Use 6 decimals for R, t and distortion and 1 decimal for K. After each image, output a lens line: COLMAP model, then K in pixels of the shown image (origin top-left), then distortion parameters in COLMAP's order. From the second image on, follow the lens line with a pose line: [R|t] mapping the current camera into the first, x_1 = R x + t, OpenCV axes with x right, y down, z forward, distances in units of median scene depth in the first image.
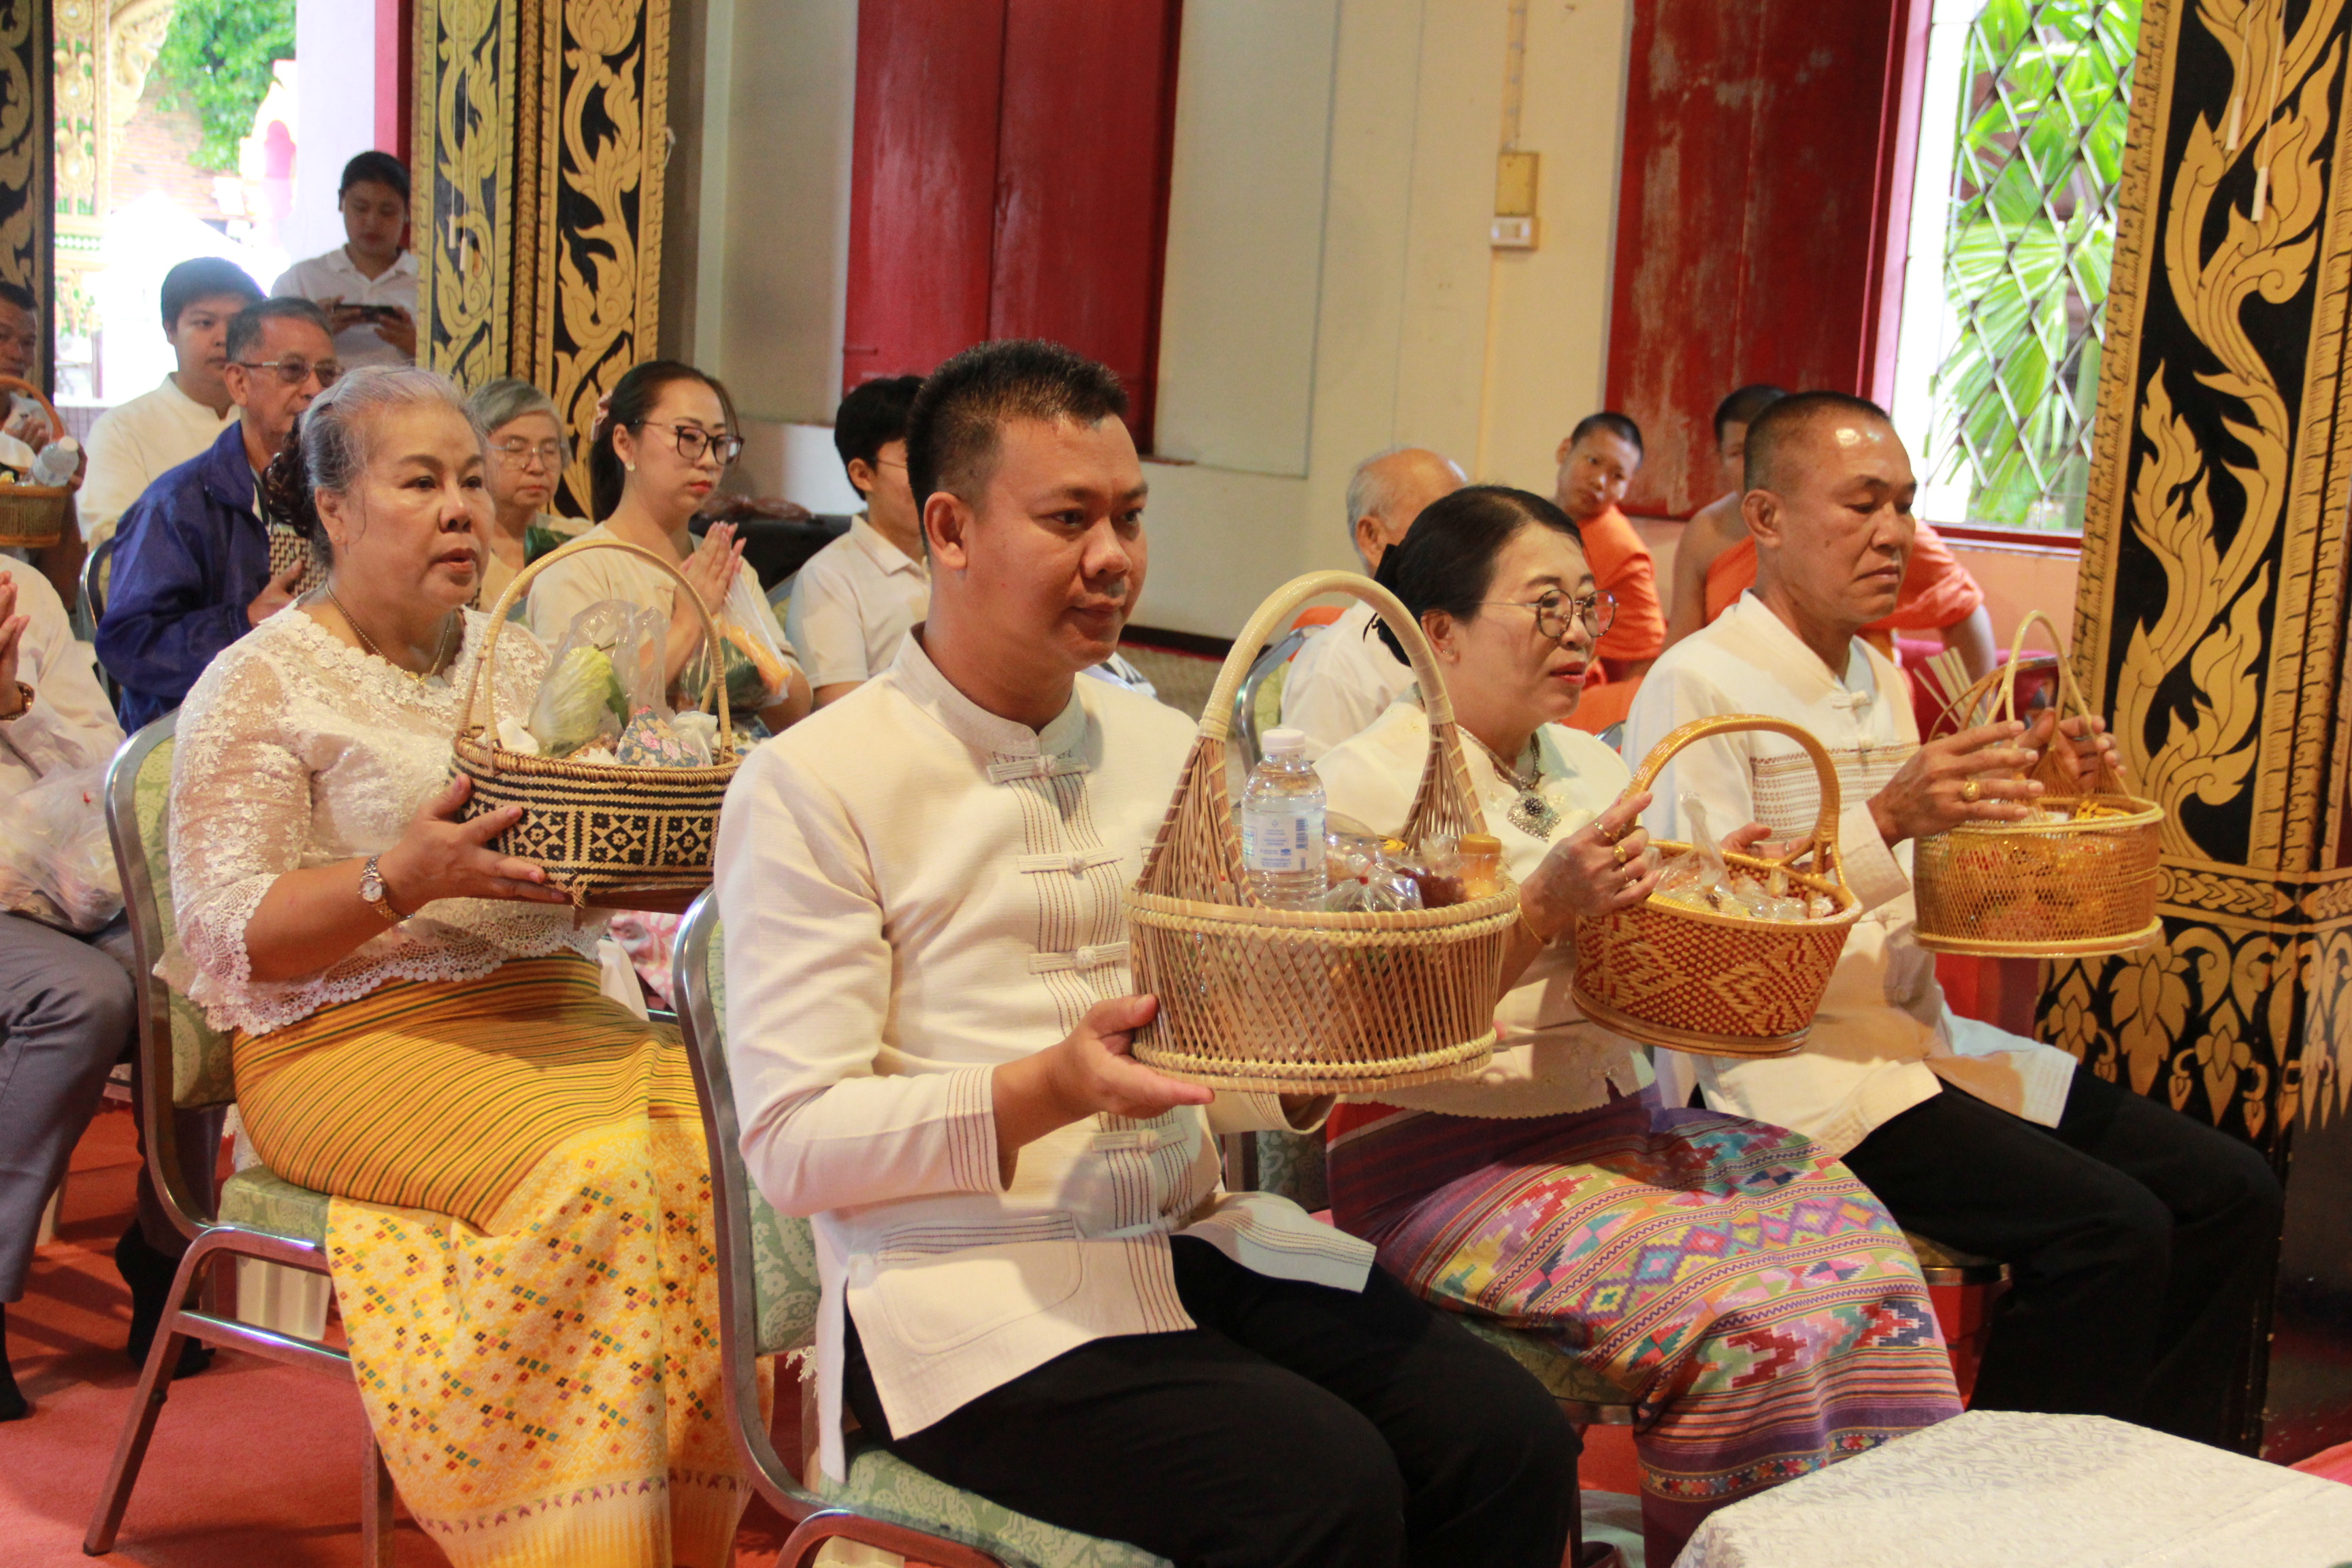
lens RADIAL K [[3464.5, 0, 1260.5], [0, 3464.5, 826.9], [0, 0, 1]] dist [0.083214, 0.103305]
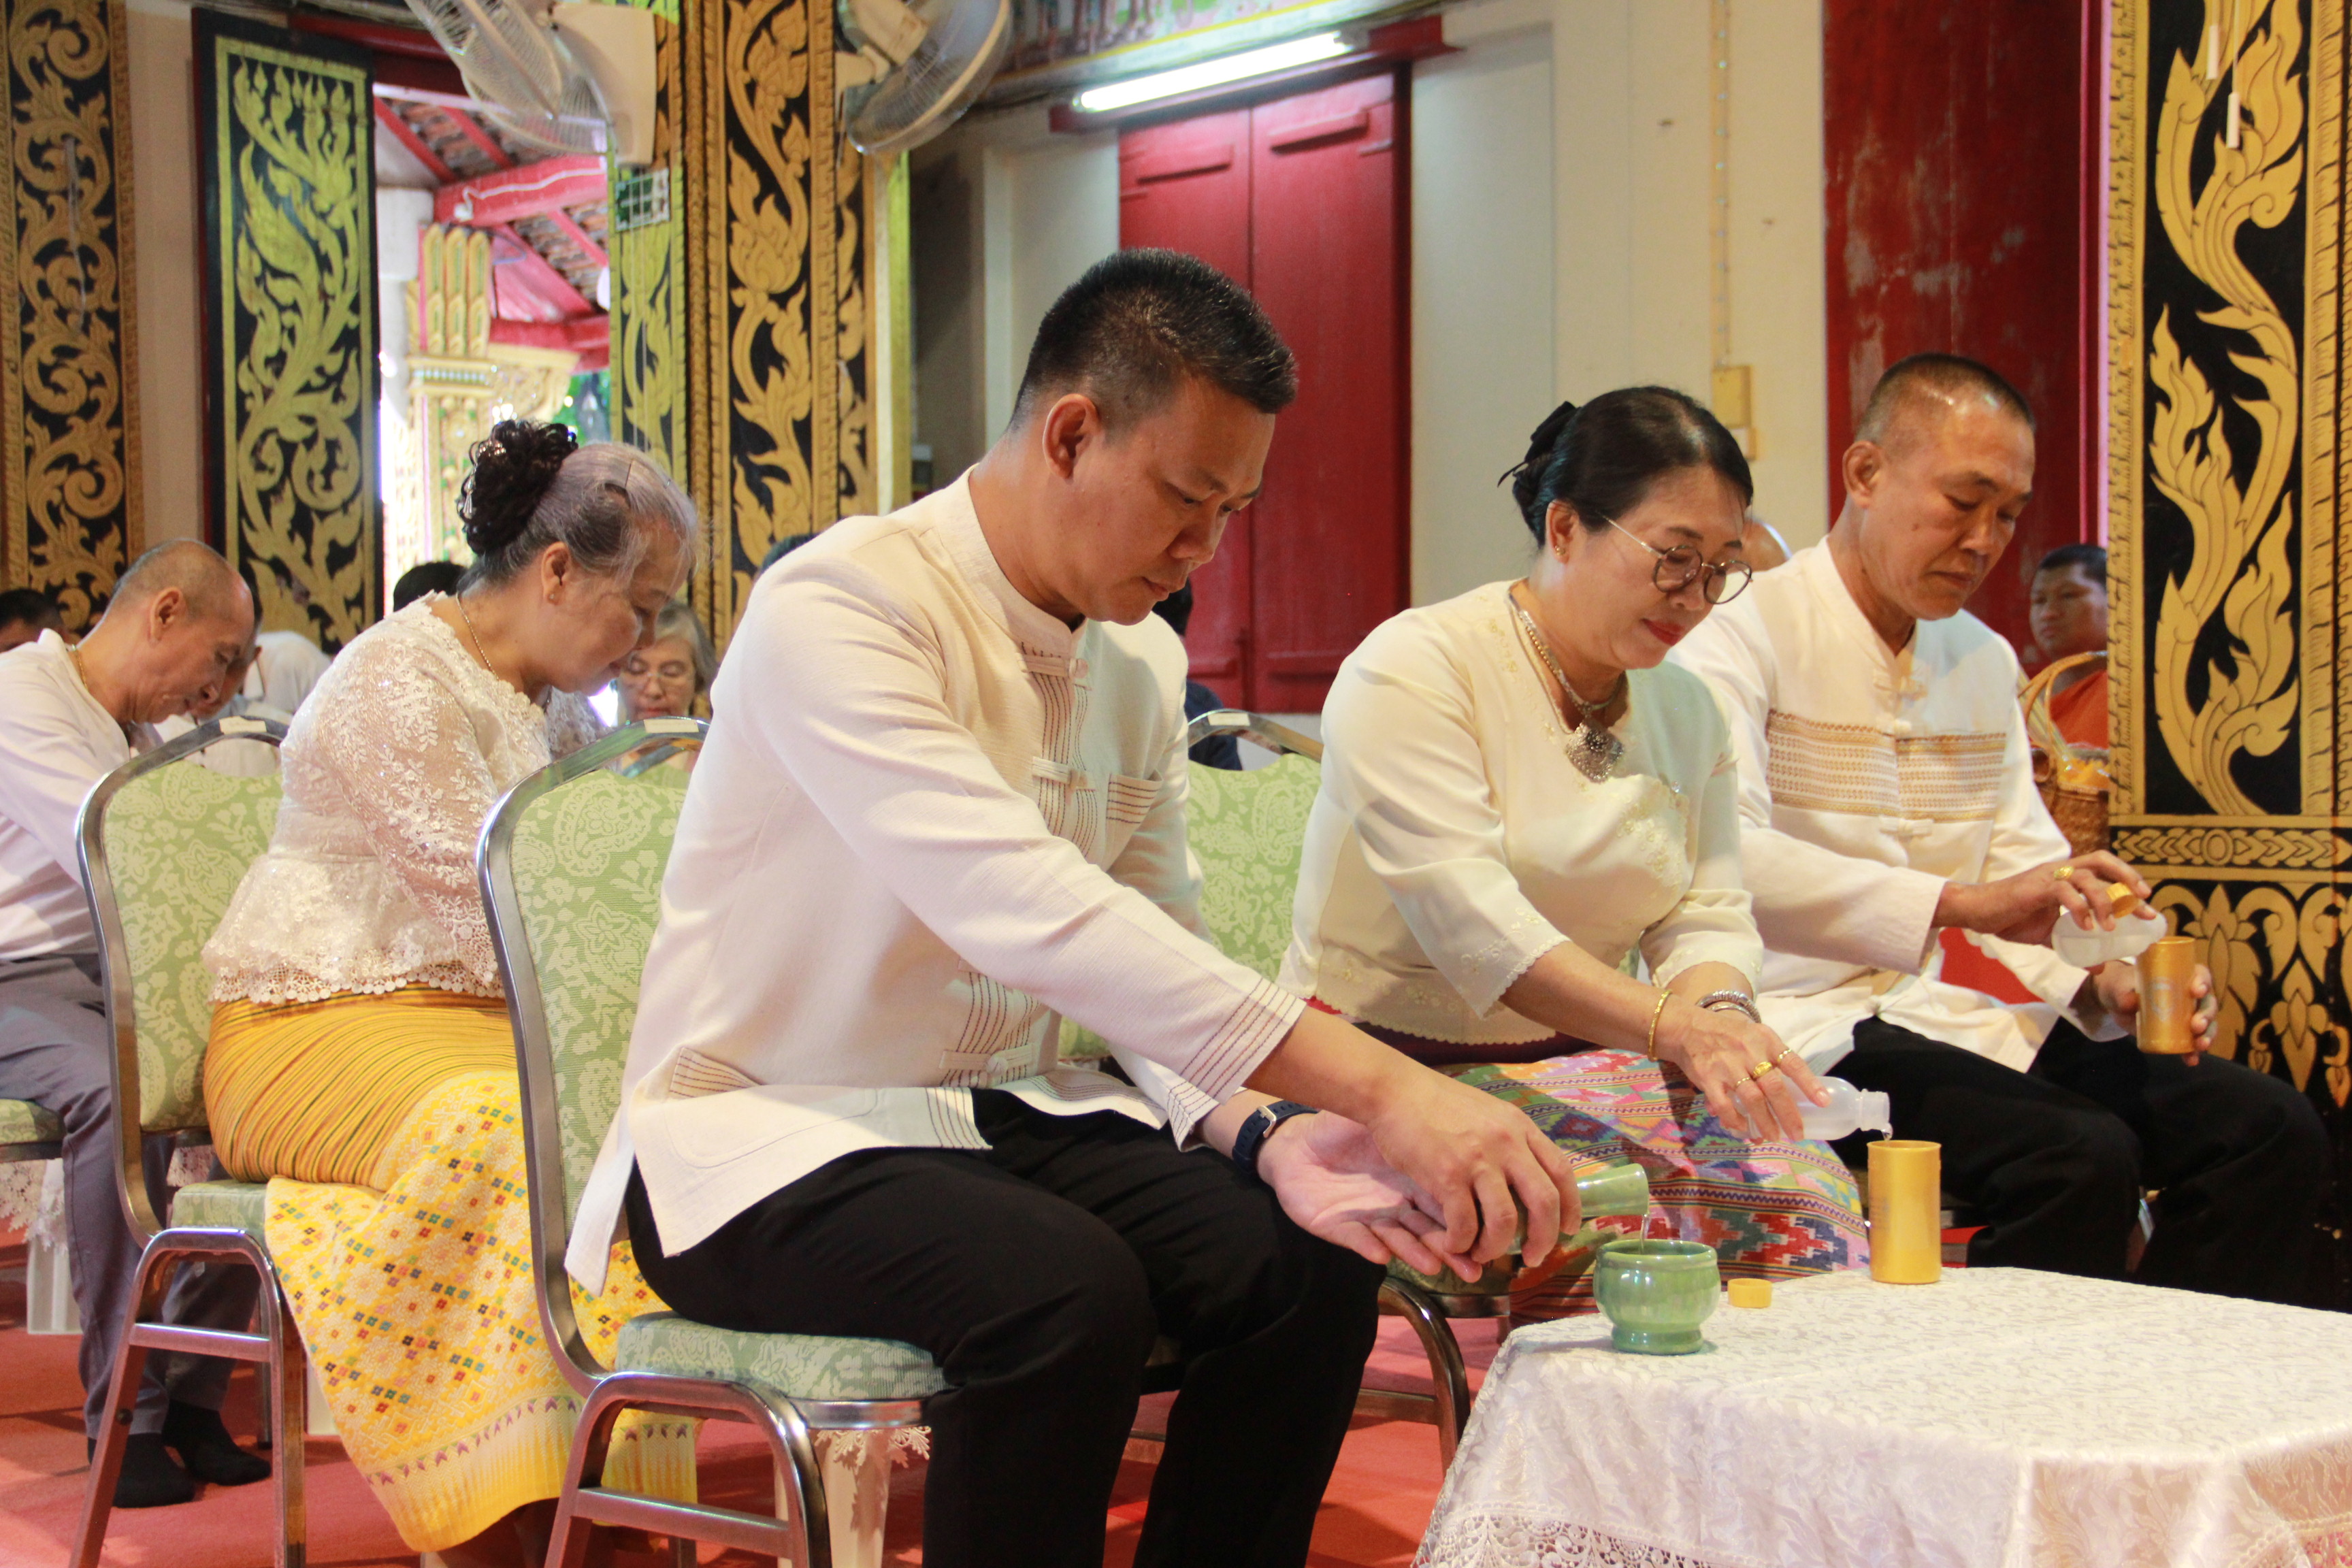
lens RADIAL K [[3391.3, 0, 1248.5], [0, 3391.3, 816.7], [0, 0, 1]] dist [0.084257, 0.073167]
pose [[0.987623, -0.070814, -0.139948, 0.130366], [0.052105, 0.989732, -0.133099, 0.119245], [0.147936, 0.124160, 0.981172, 0.051310]]
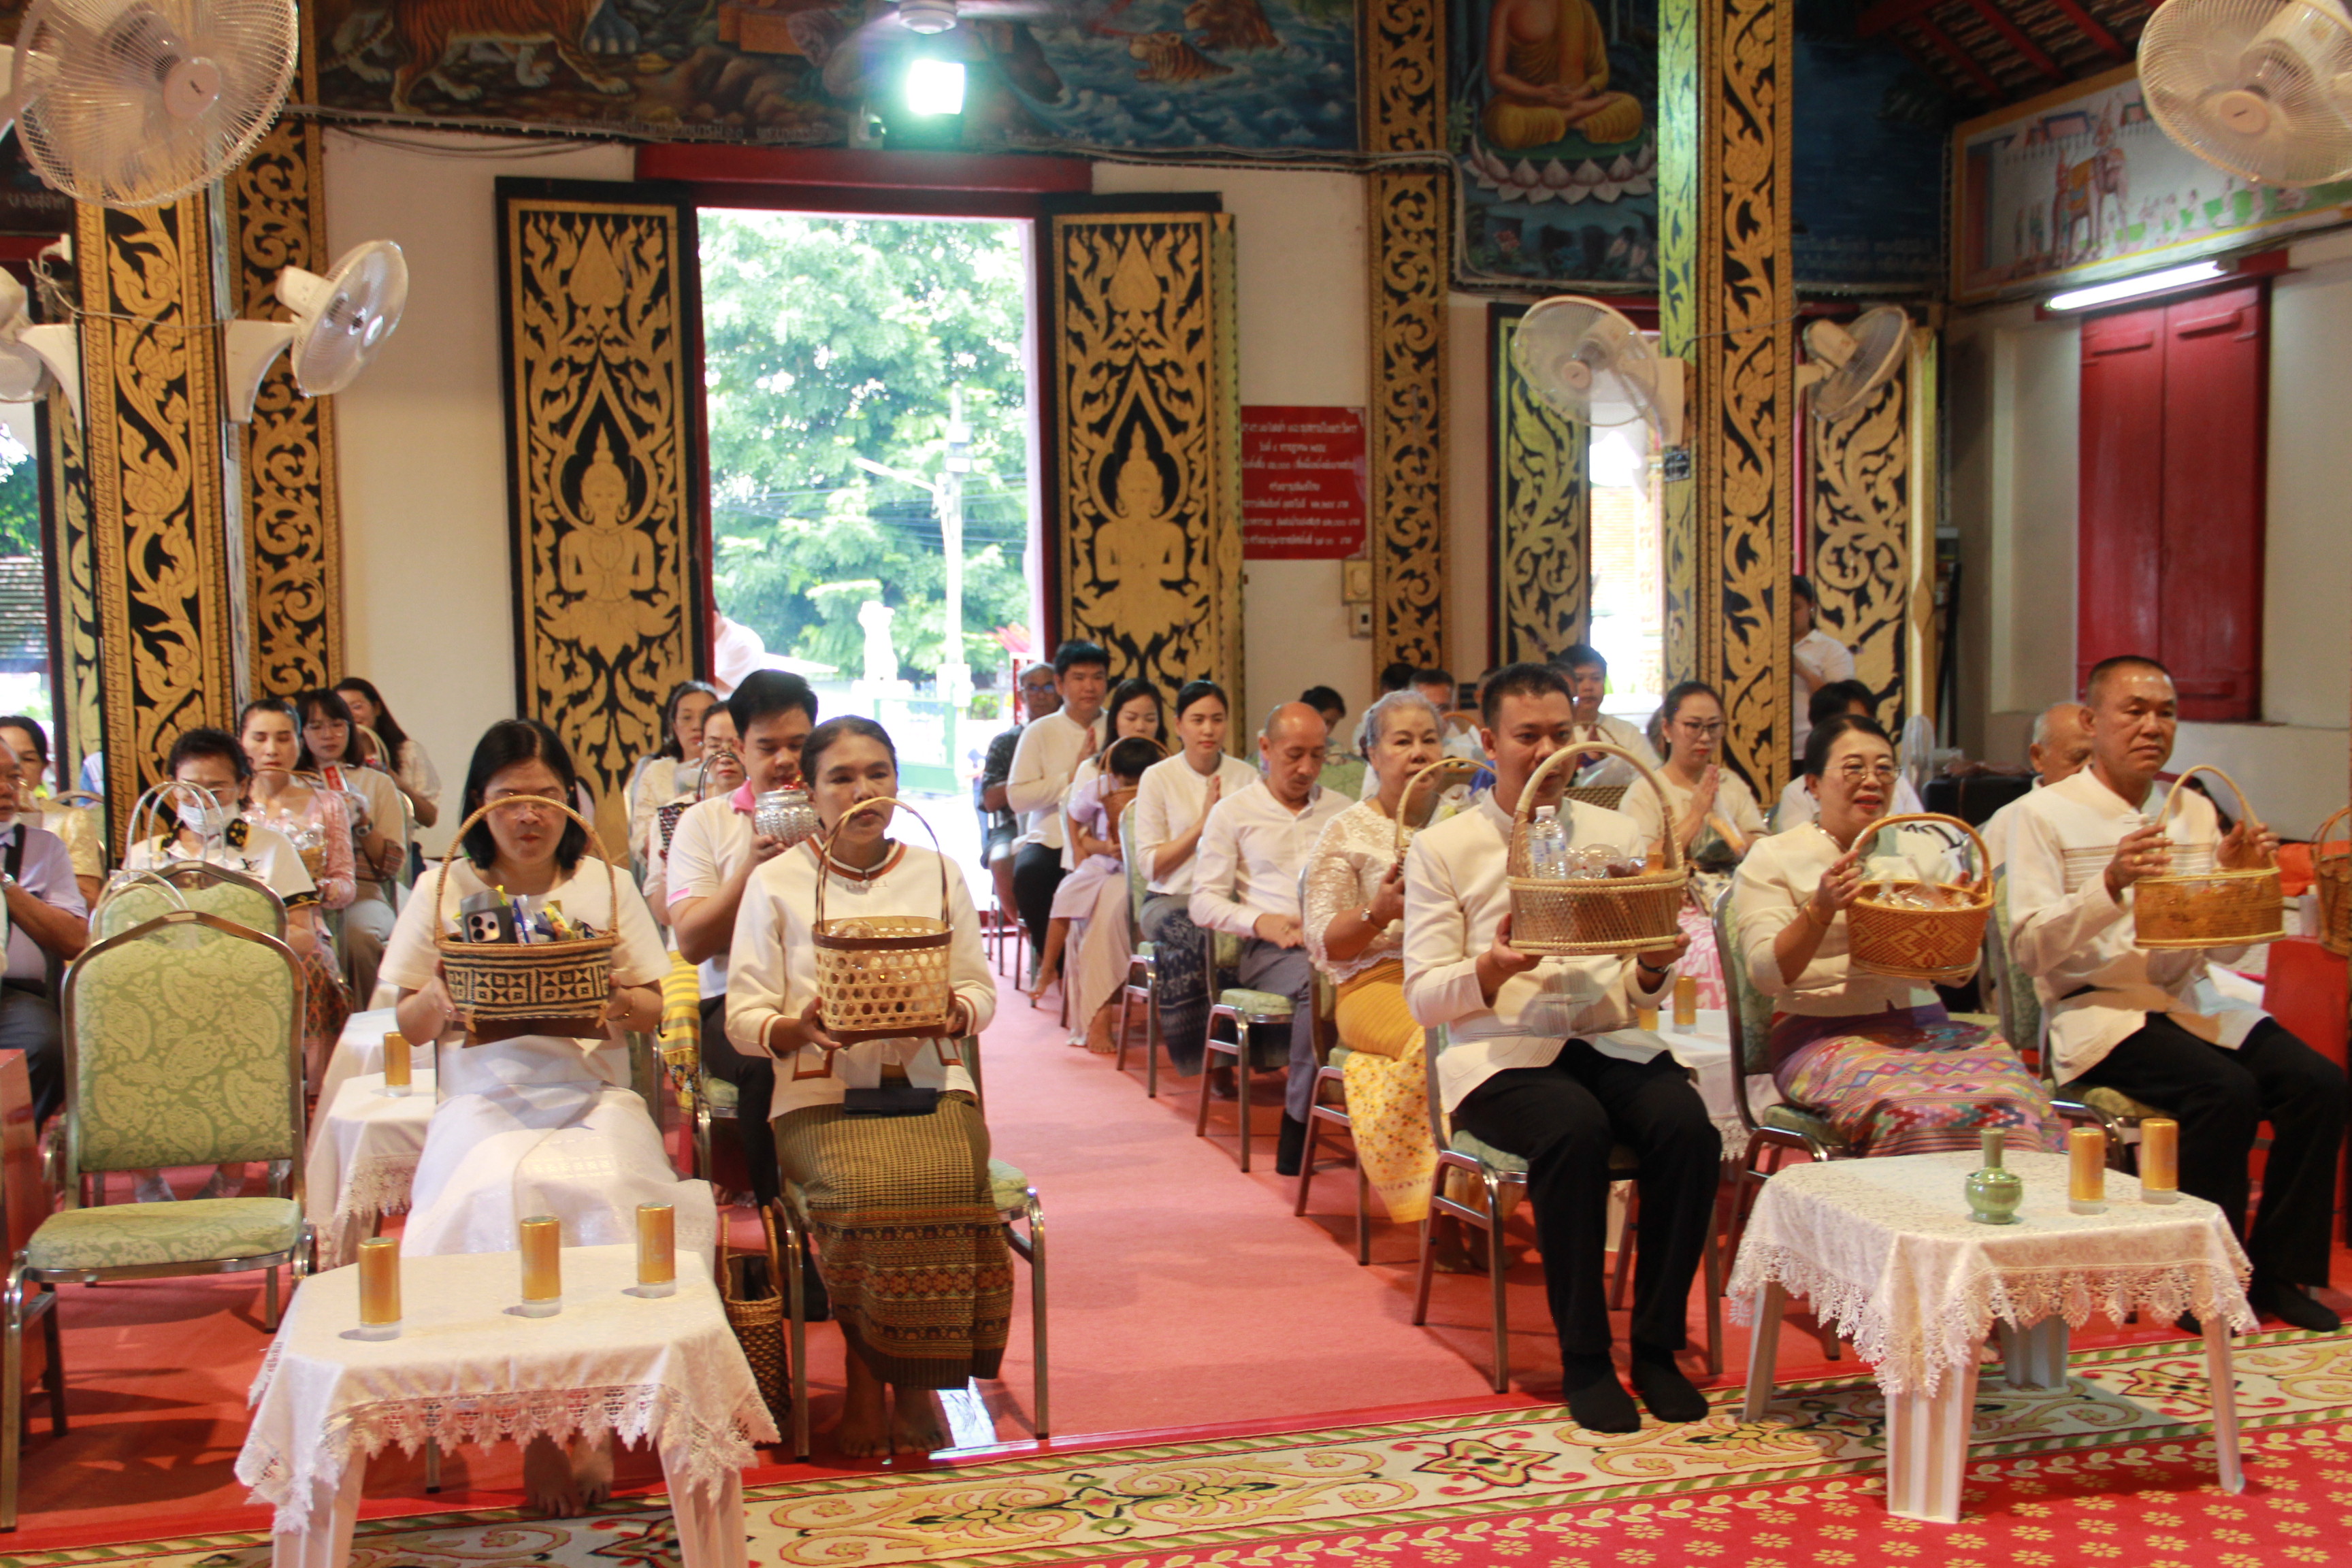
lens RADIAL K [[2602.0, 0, 1172.5], [0, 2602.0, 815.5], [0, 0, 1]] dist [-0.016425, 0.206078]
pose [[0.817370, -0.039332, -0.574770, 0.505944], [-0.013644, 0.996065, -0.087565, 0.083060], [0.575952, 0.079415, 0.813617, -0.385182]]
